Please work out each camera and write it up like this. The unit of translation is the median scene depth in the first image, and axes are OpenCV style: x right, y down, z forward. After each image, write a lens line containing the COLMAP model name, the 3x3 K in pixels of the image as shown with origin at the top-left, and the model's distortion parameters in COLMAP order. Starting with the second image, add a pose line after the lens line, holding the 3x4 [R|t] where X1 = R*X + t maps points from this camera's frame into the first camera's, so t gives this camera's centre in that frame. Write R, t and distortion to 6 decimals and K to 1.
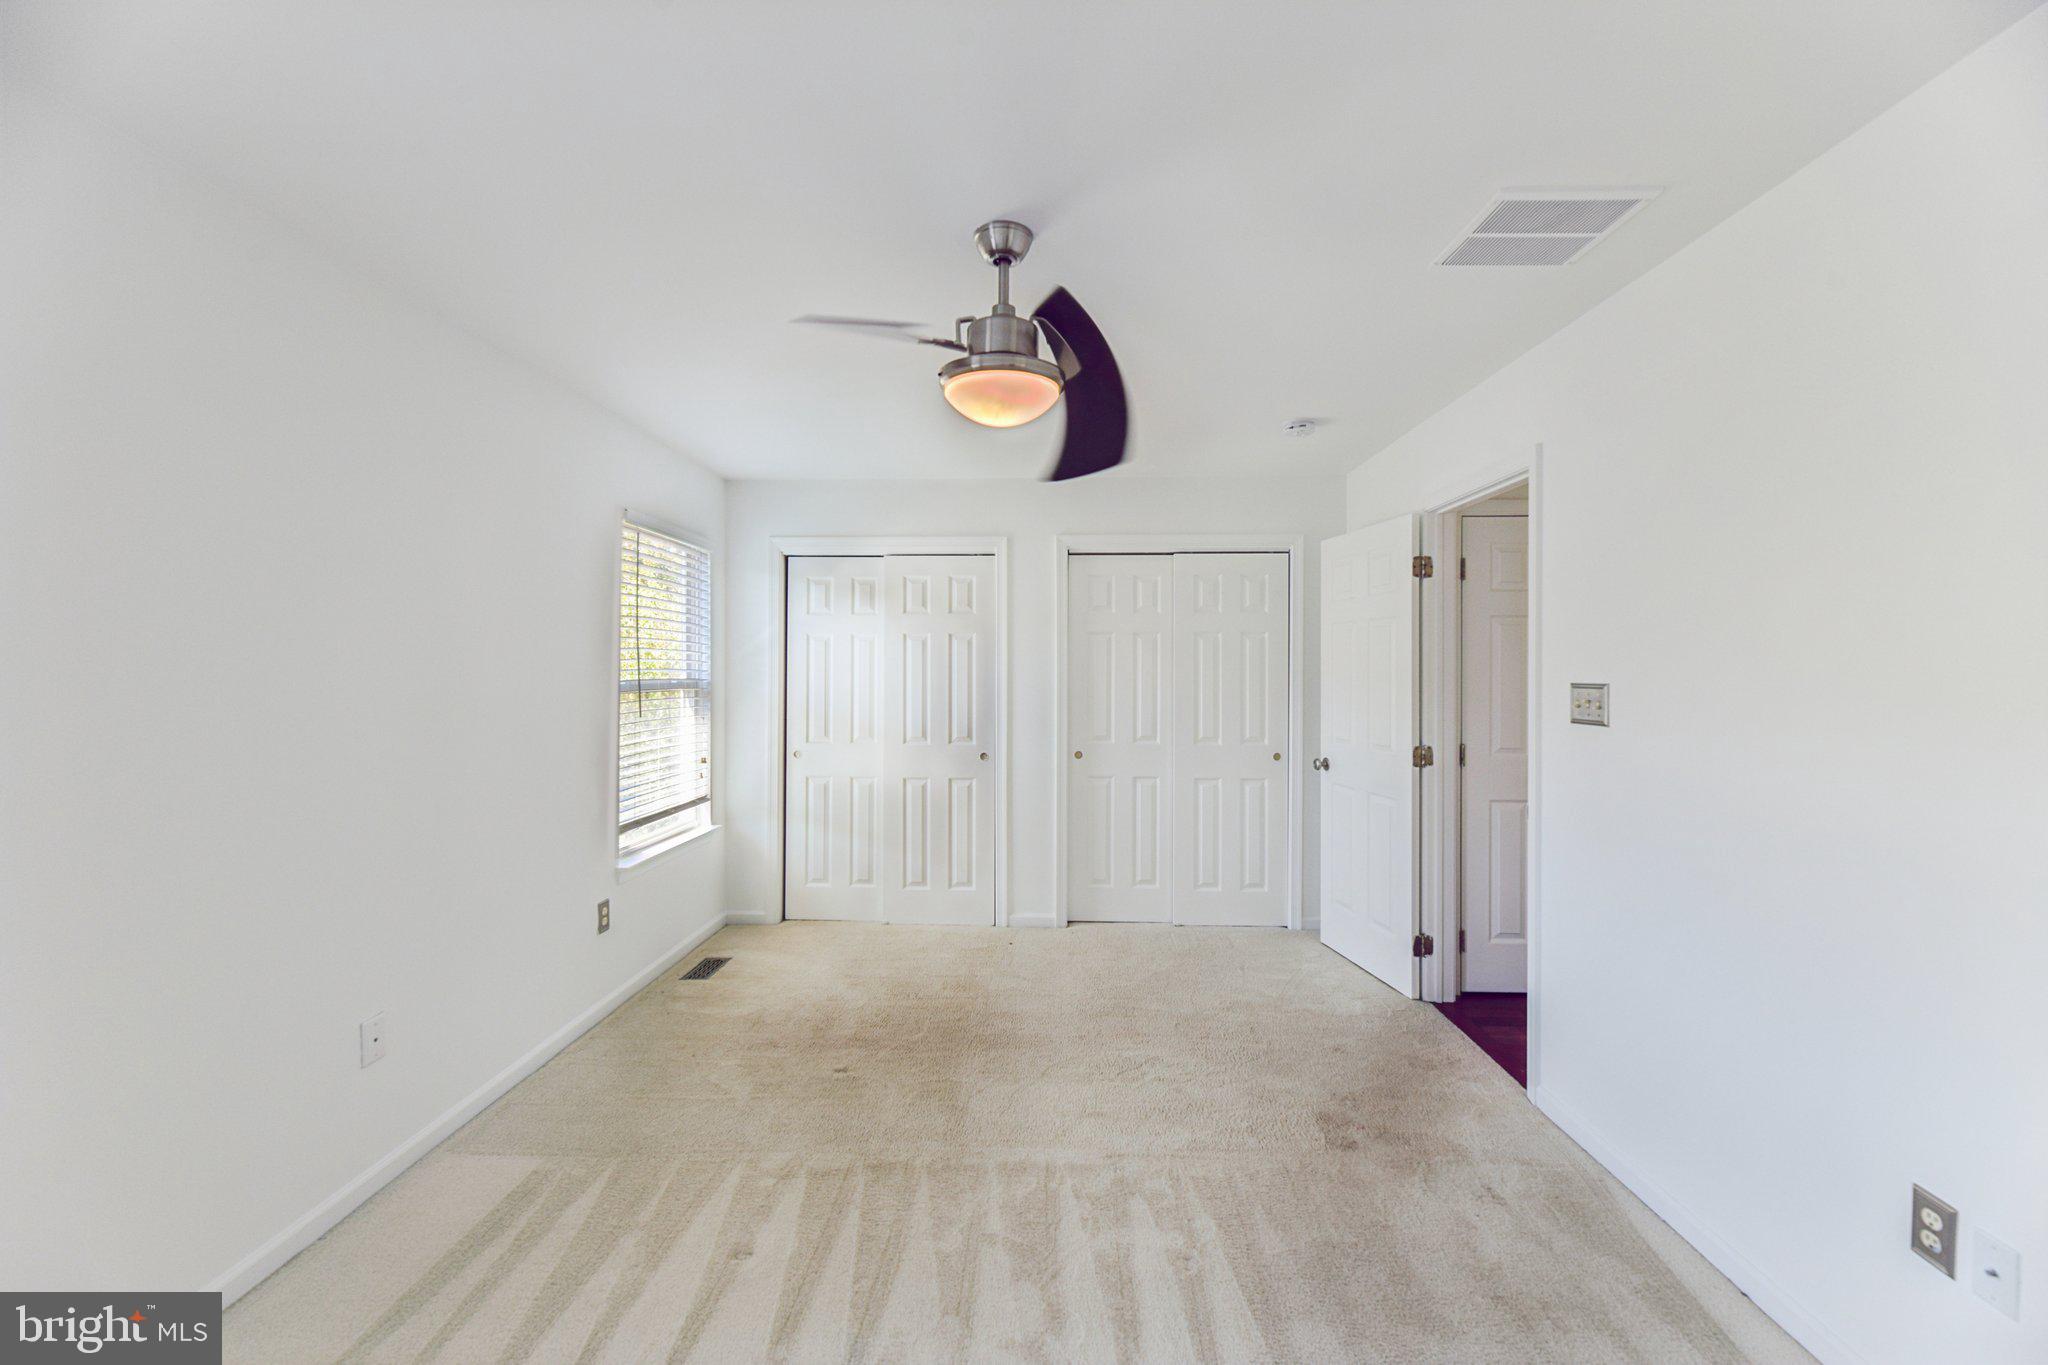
lens RADIAL K [[837.6, 0, 1024.6], [0, 837.6, 669.5], [0, 0, 1]] dist [0.000551, -0.002672]
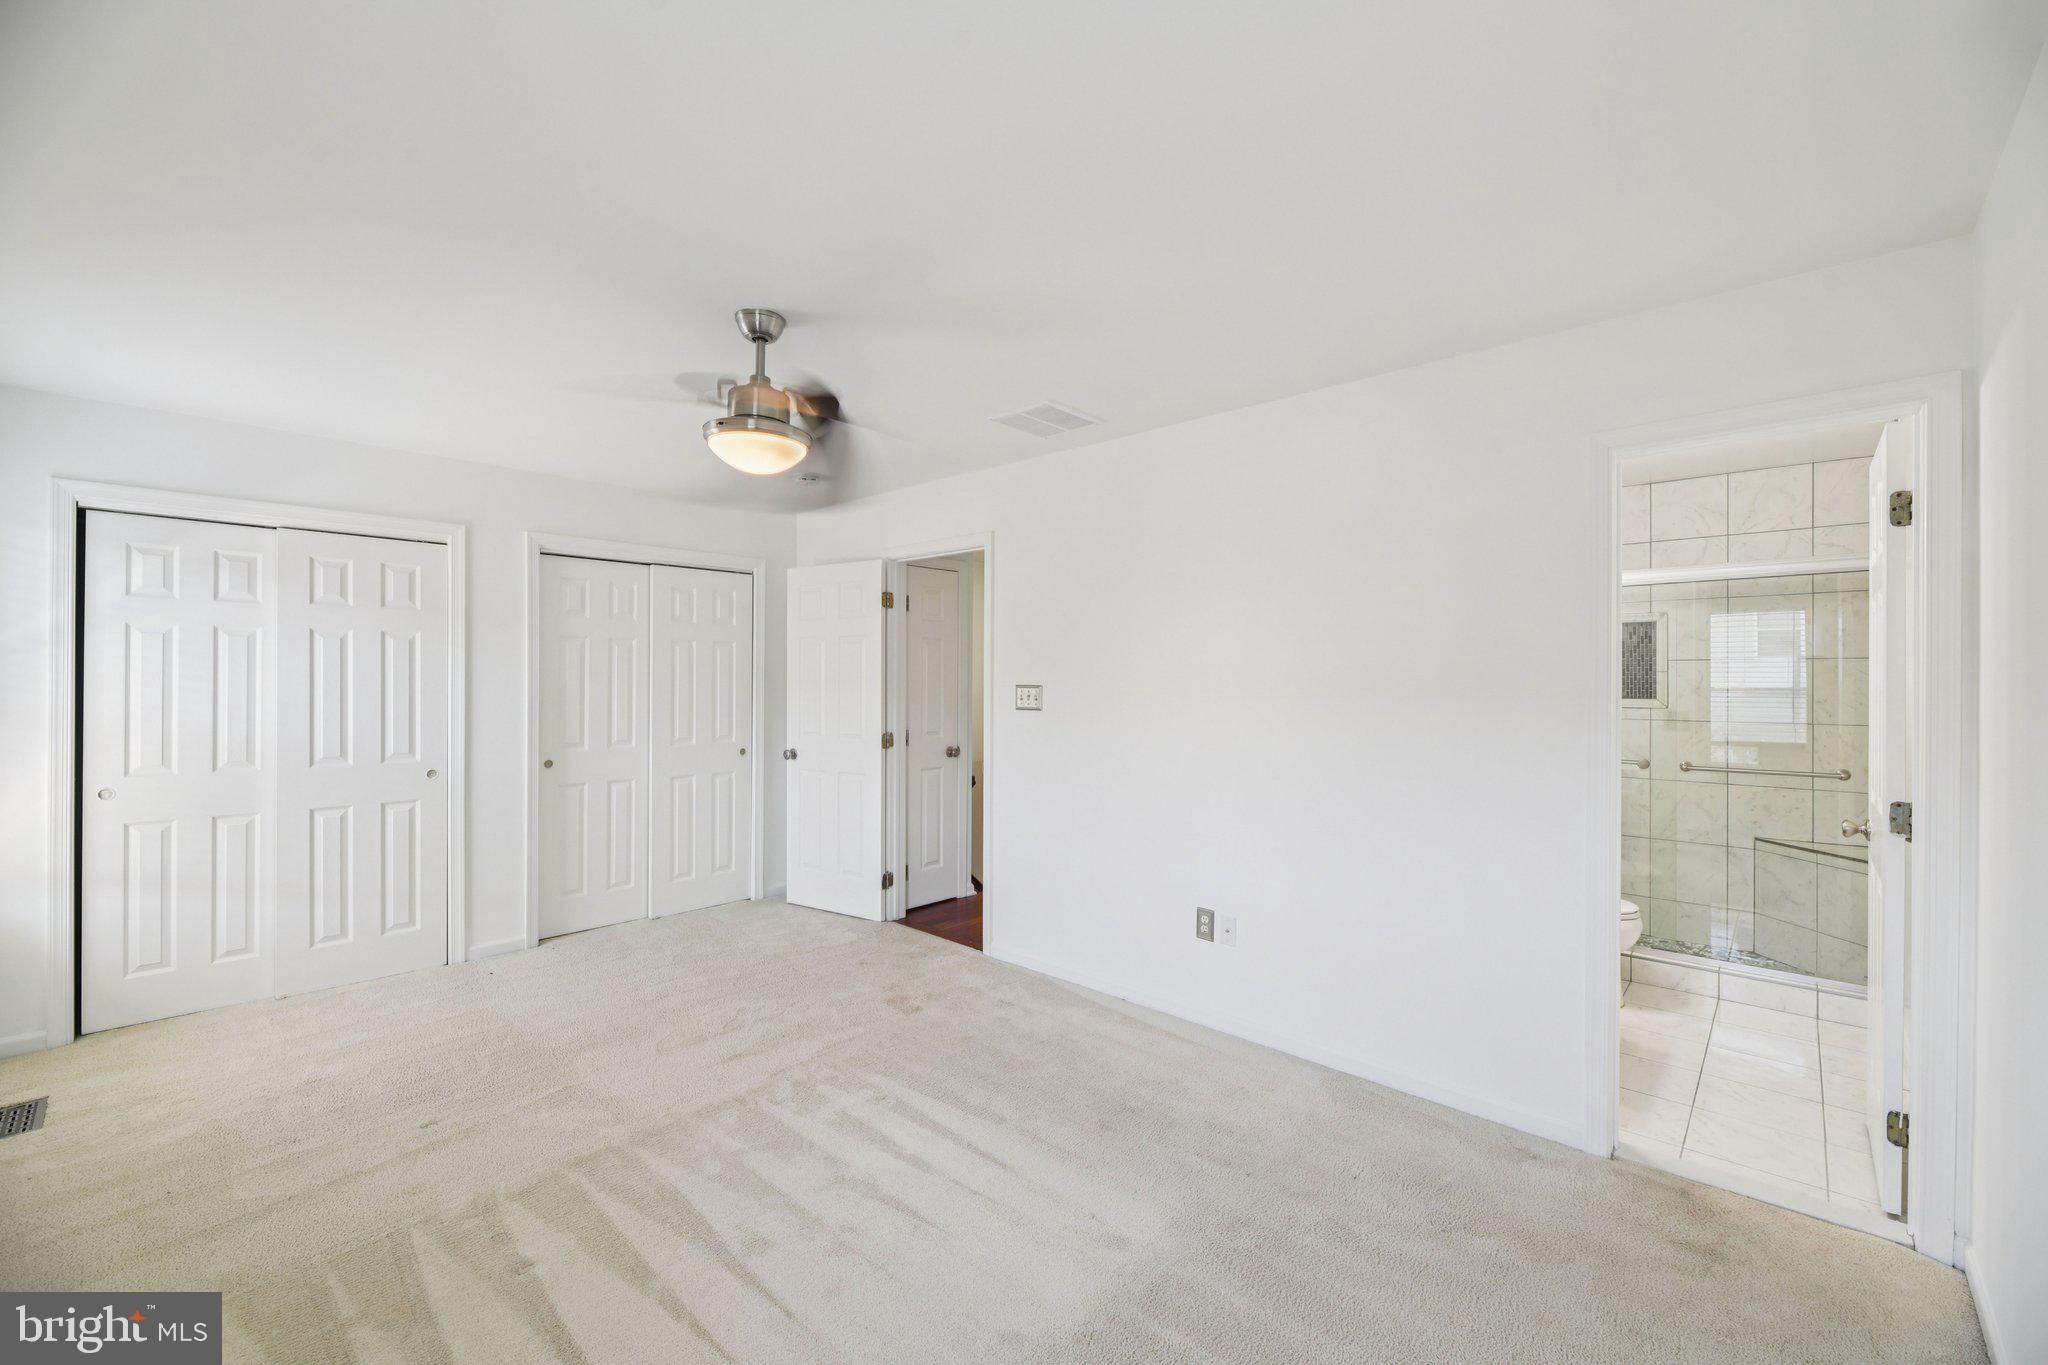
lens RADIAL K [[828.9, 0, 1033.5], [0, 828.9, 676.8], [0, 0, 1]] dist [0.000910, -0.000228]
pose [[0.651679, 0.003546, 0.758487, -0.385038], [-0.004457, 0.999990, -0.000845, 0.001324], [-0.758482, -0.002830, 0.651688, -0.048456]]
